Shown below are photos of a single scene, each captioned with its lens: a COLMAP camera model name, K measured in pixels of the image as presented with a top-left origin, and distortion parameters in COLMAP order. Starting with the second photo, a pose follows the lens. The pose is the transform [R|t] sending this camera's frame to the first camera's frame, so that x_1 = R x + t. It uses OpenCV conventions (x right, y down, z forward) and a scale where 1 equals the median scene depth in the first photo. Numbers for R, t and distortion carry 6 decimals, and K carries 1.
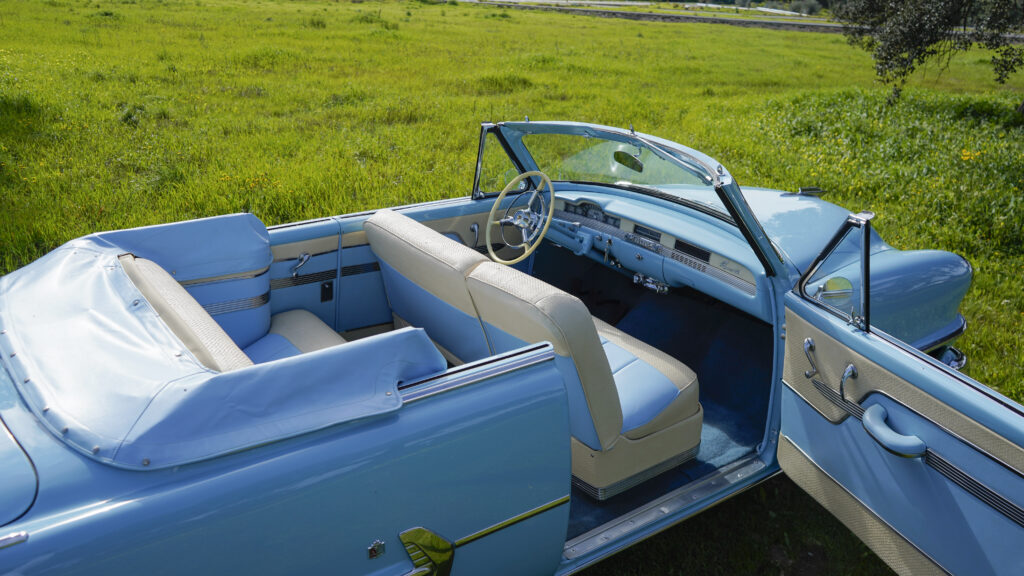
lens RADIAL K [[823.2, 0, 512.7], [0, 823.2, 291.1], [0, 0, 1]] dist [-0.017618, -0.008208]
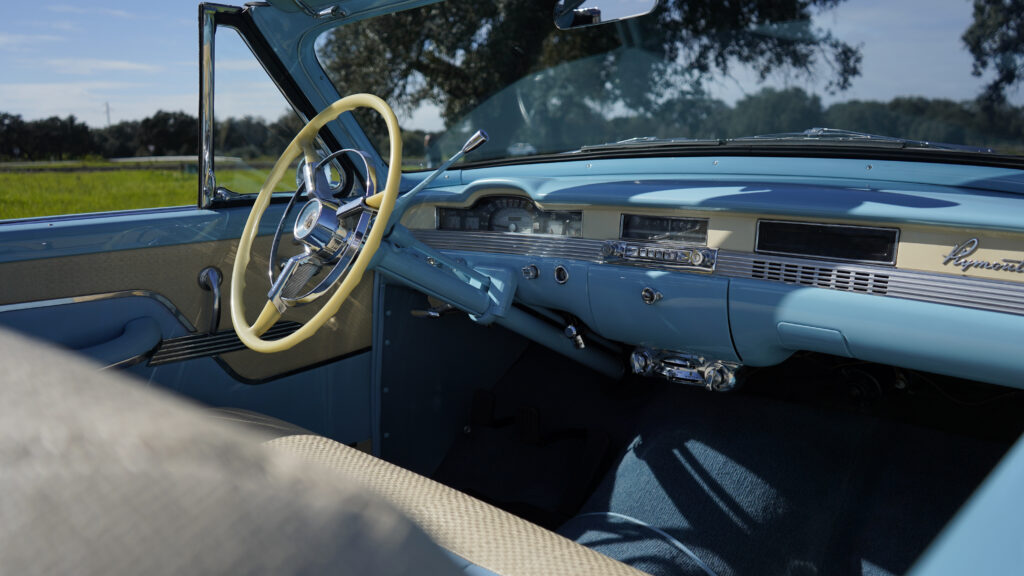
lens RADIAL K [[823.2, 0, 515.3], [0, 823.2, 290.7], [0, 0, 1]] dist [-0.017618, -0.008208]
pose [[0.985846, -0.091351, 0.140582, 0.041954], [0.115517, 0.977826, -0.174678, 0.012518], [-0.121508, 0.188445, 0.974538, 0.626986]]
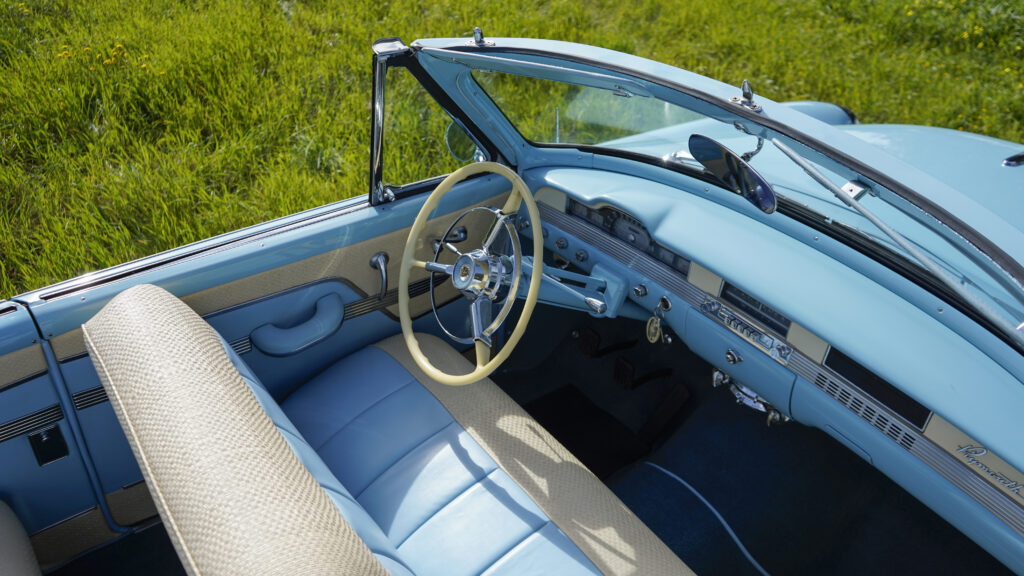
lens RADIAL K [[823.2, 0, 513.1], [0, 823.2, 284.1], [0, 0, 1]] dist [-0.017618, -0.008208]
pose [[0.999829, -0.017856, -0.004784, 0.034897], [0.018475, 0.974185, 0.224995, -0.176689], [0.000643, -0.225045, 0.974348, 0.550322]]
